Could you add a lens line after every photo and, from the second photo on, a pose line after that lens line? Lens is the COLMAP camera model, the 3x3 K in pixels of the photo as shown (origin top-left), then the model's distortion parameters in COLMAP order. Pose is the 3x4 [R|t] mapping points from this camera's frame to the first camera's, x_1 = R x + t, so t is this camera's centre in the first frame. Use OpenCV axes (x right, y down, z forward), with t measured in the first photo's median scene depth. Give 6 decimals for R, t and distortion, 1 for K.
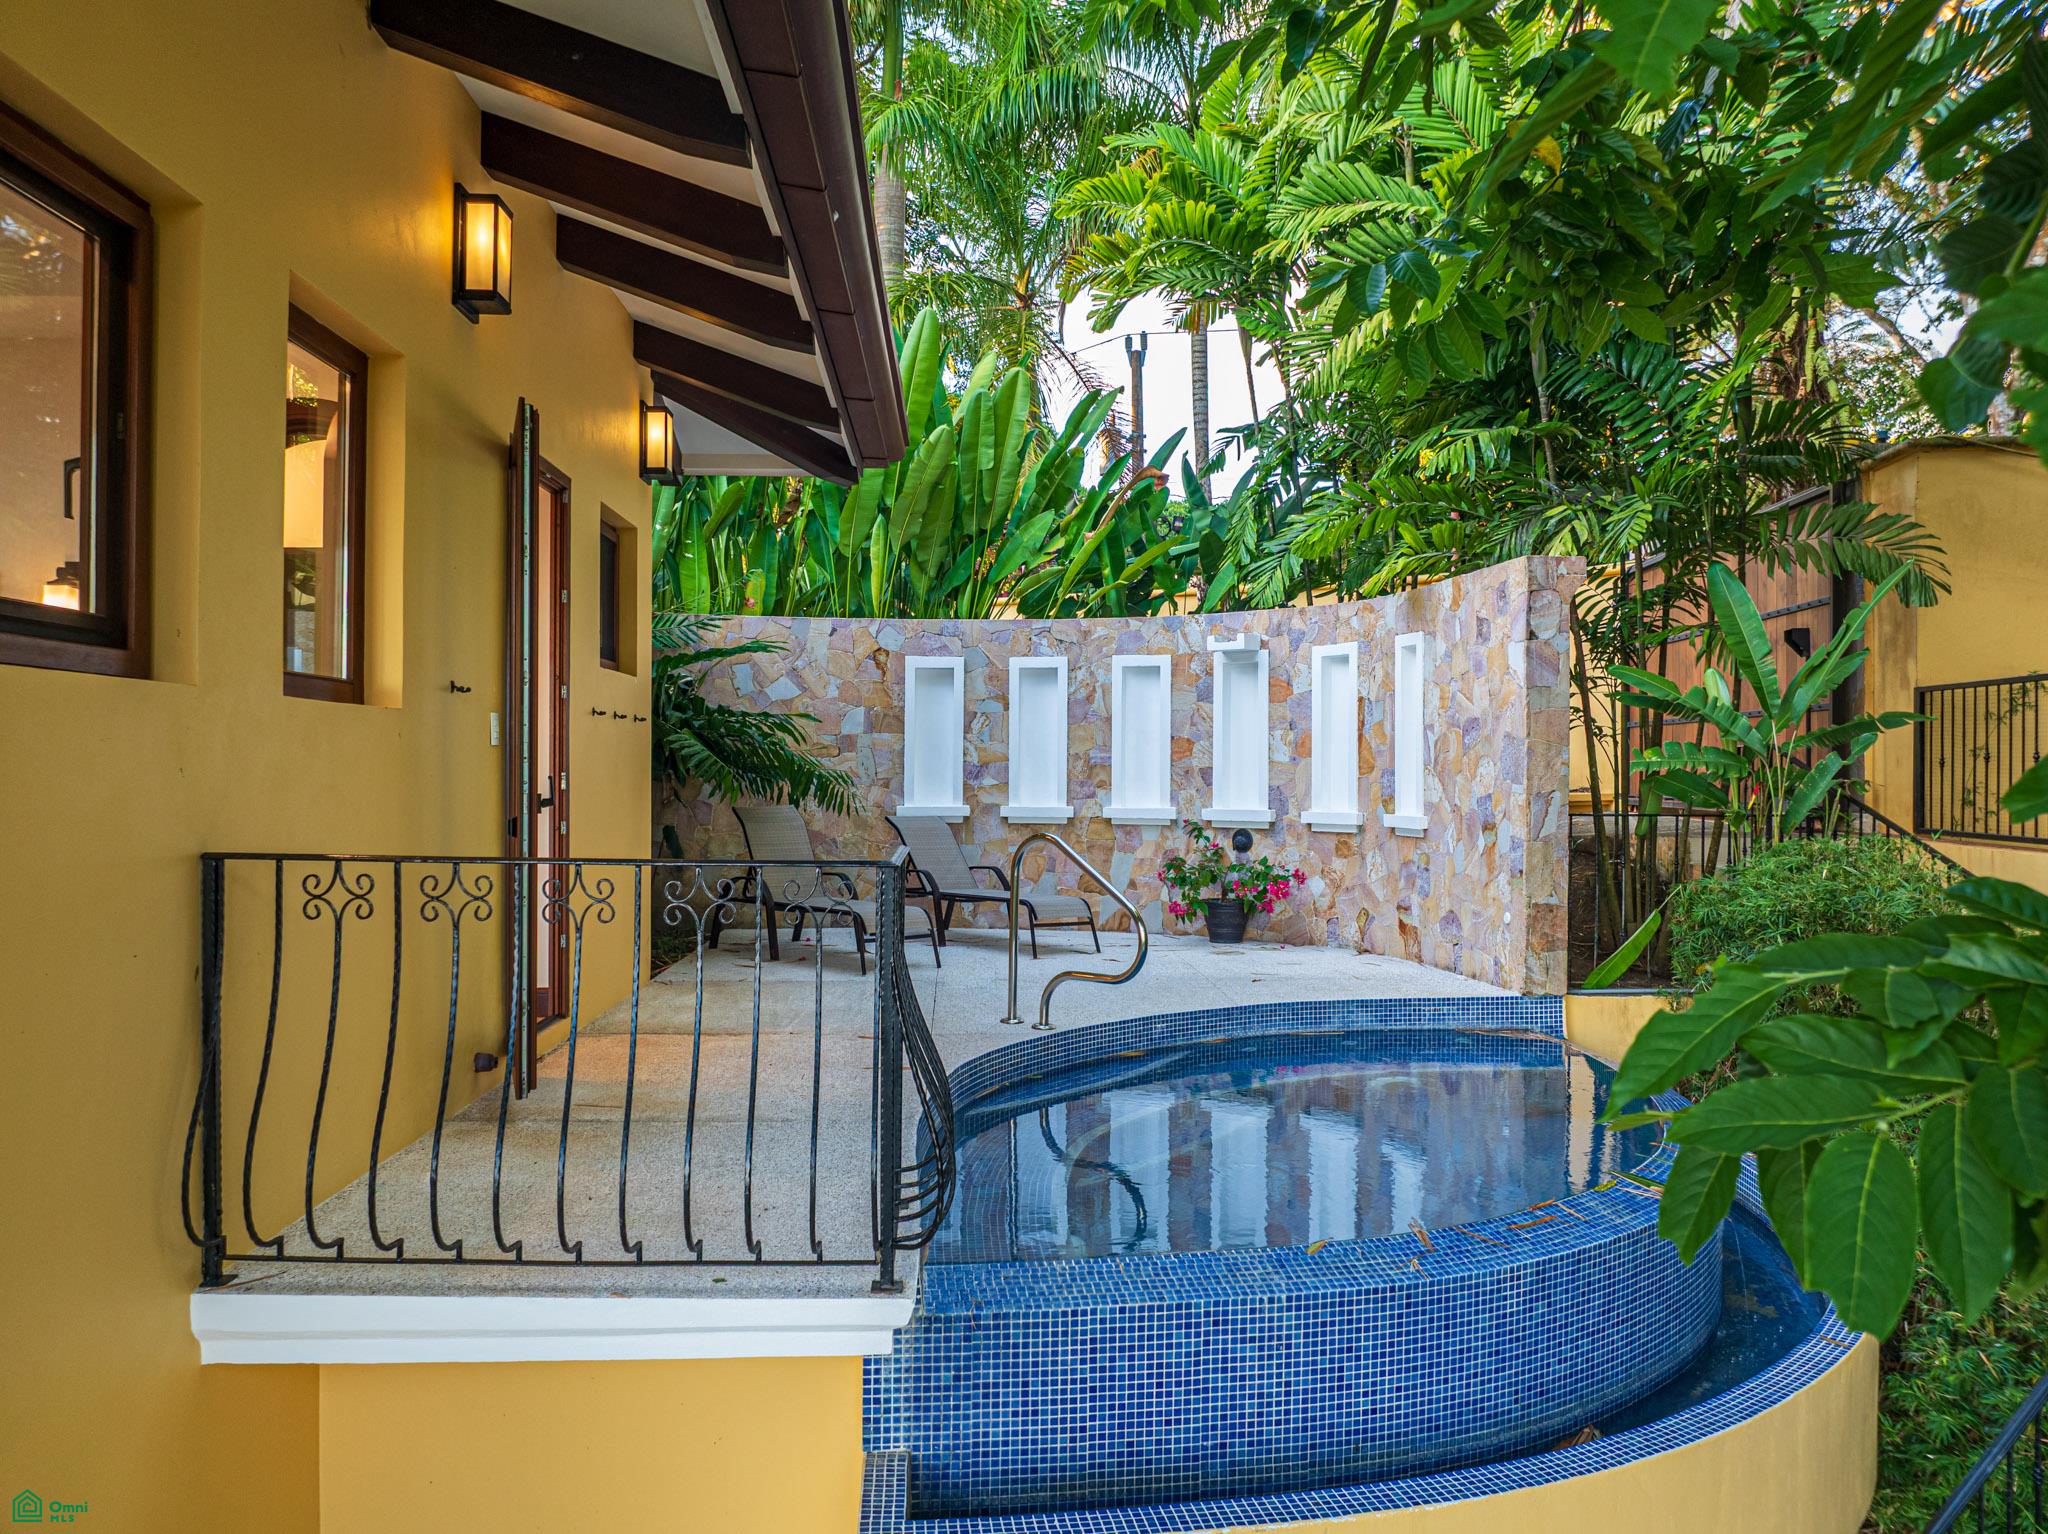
lens RADIAL K [[1428.0, 0, 1029.1], [0, 1428.0, 764.4], [0, 0, 1]] dist [-0.060321, -0.000808]
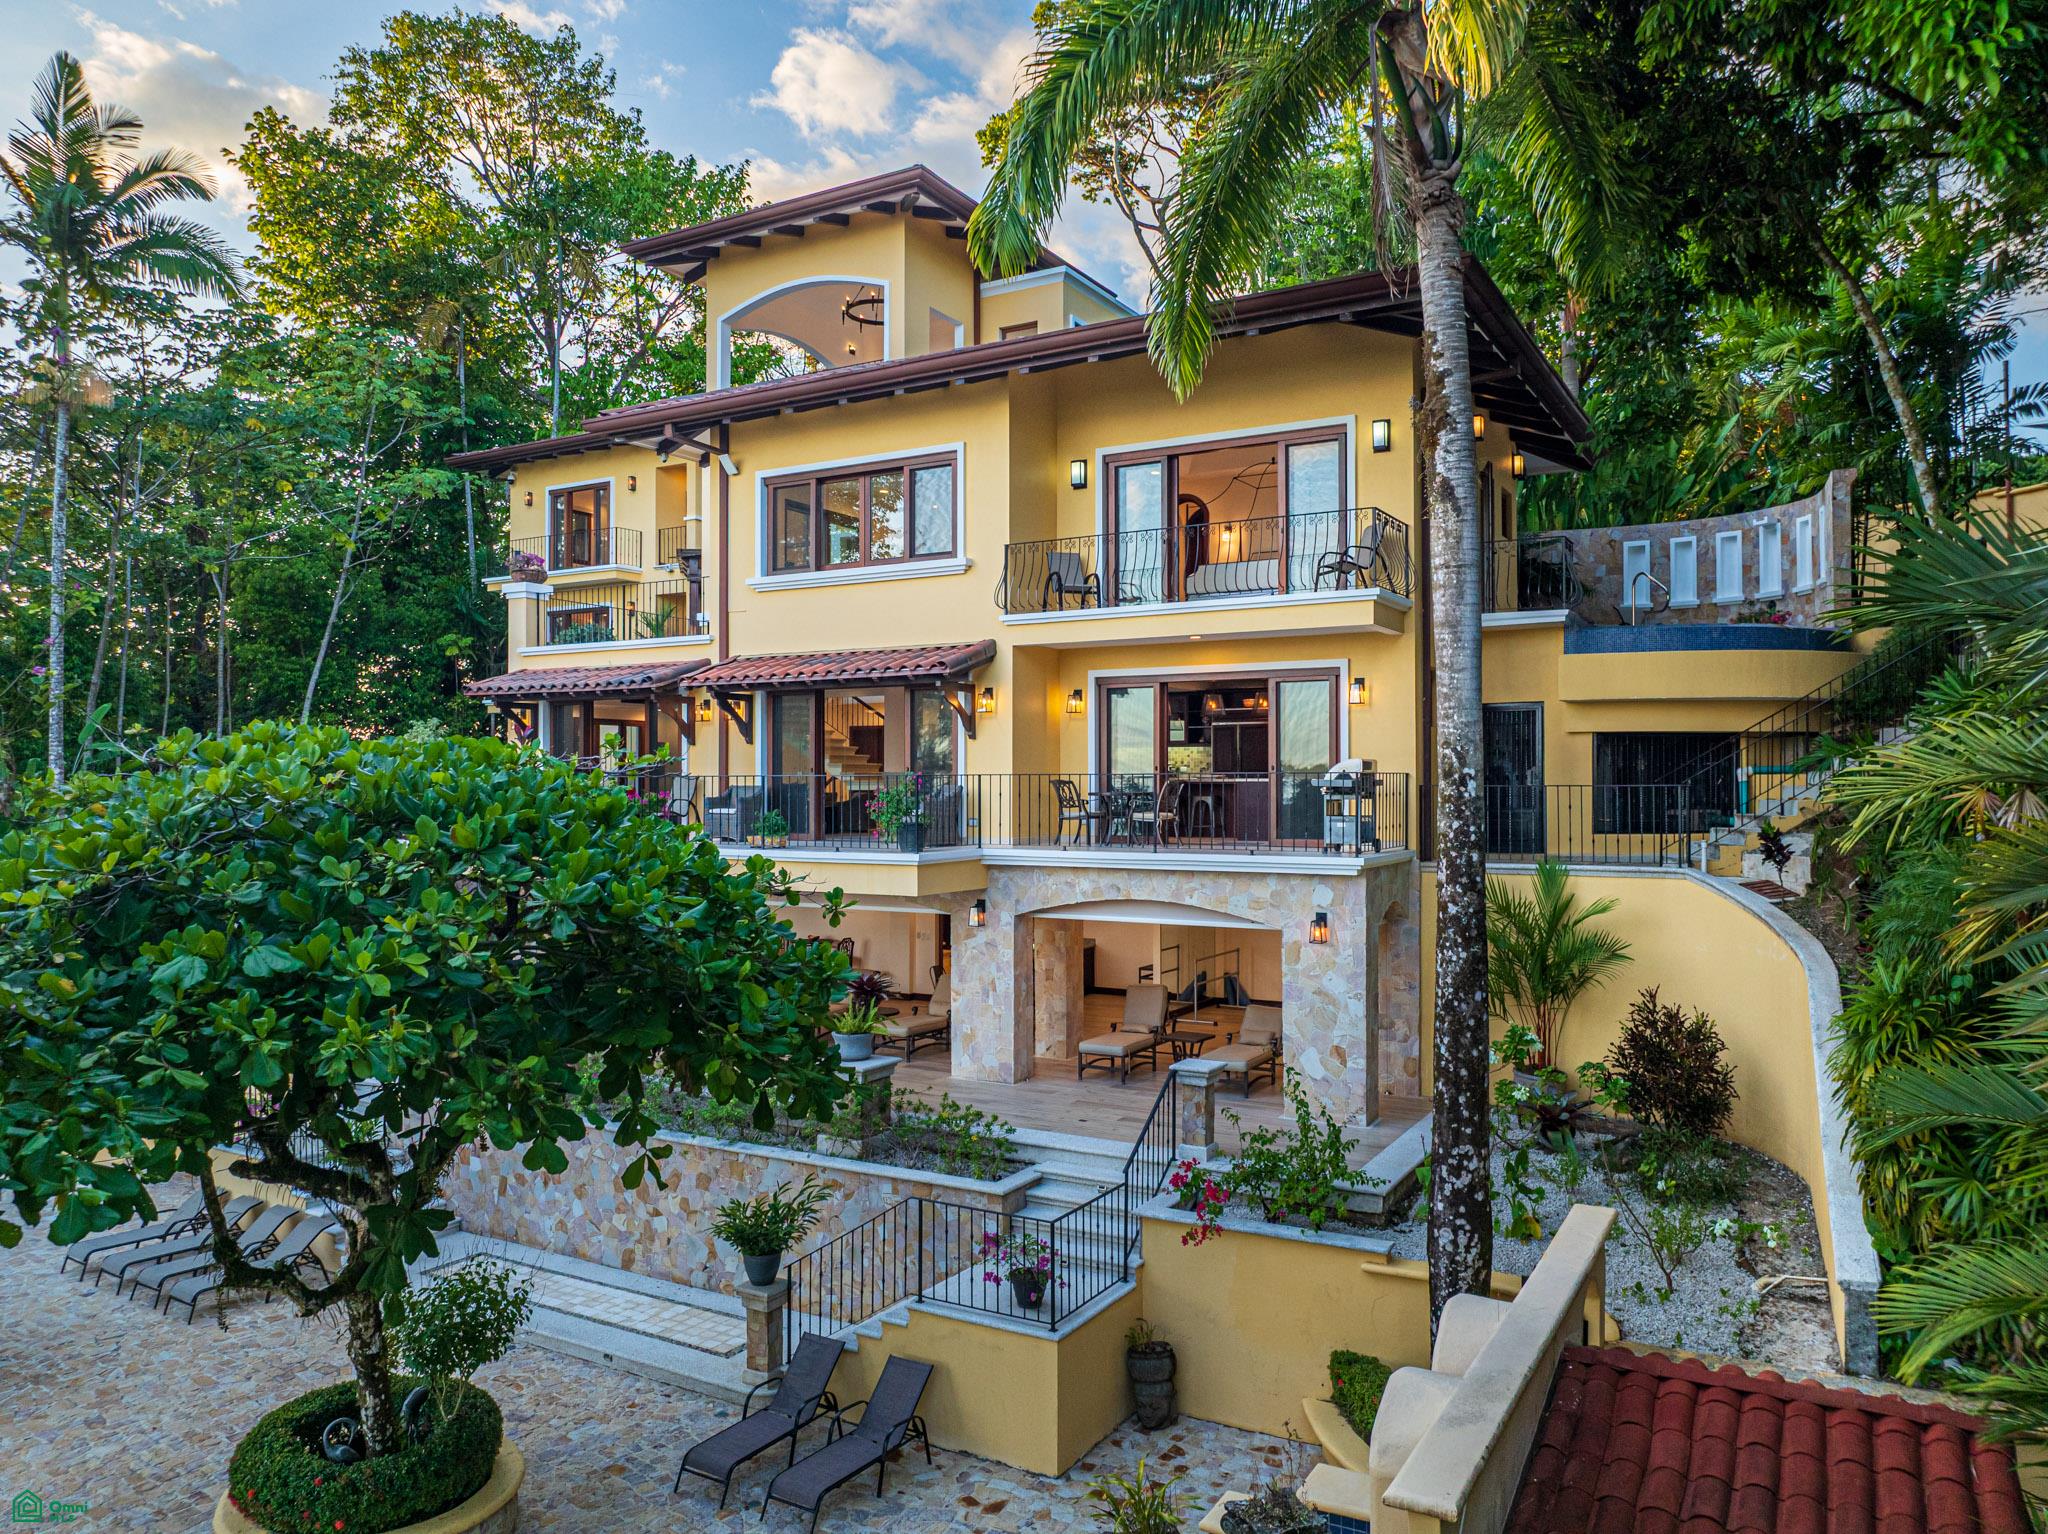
lens RADIAL K [[1428.0, 0, 1029.1], [0, 1428.0, 771.6], [0, 0, 1]] dist [-0.060321, -0.000808]
pose [[0.836479, -0.011232, -0.547884, 0.378218], [0.008238, 0.999935, -0.007923, 0.326384], [0.547937, 0.002114, 0.836517, -1.552865]]
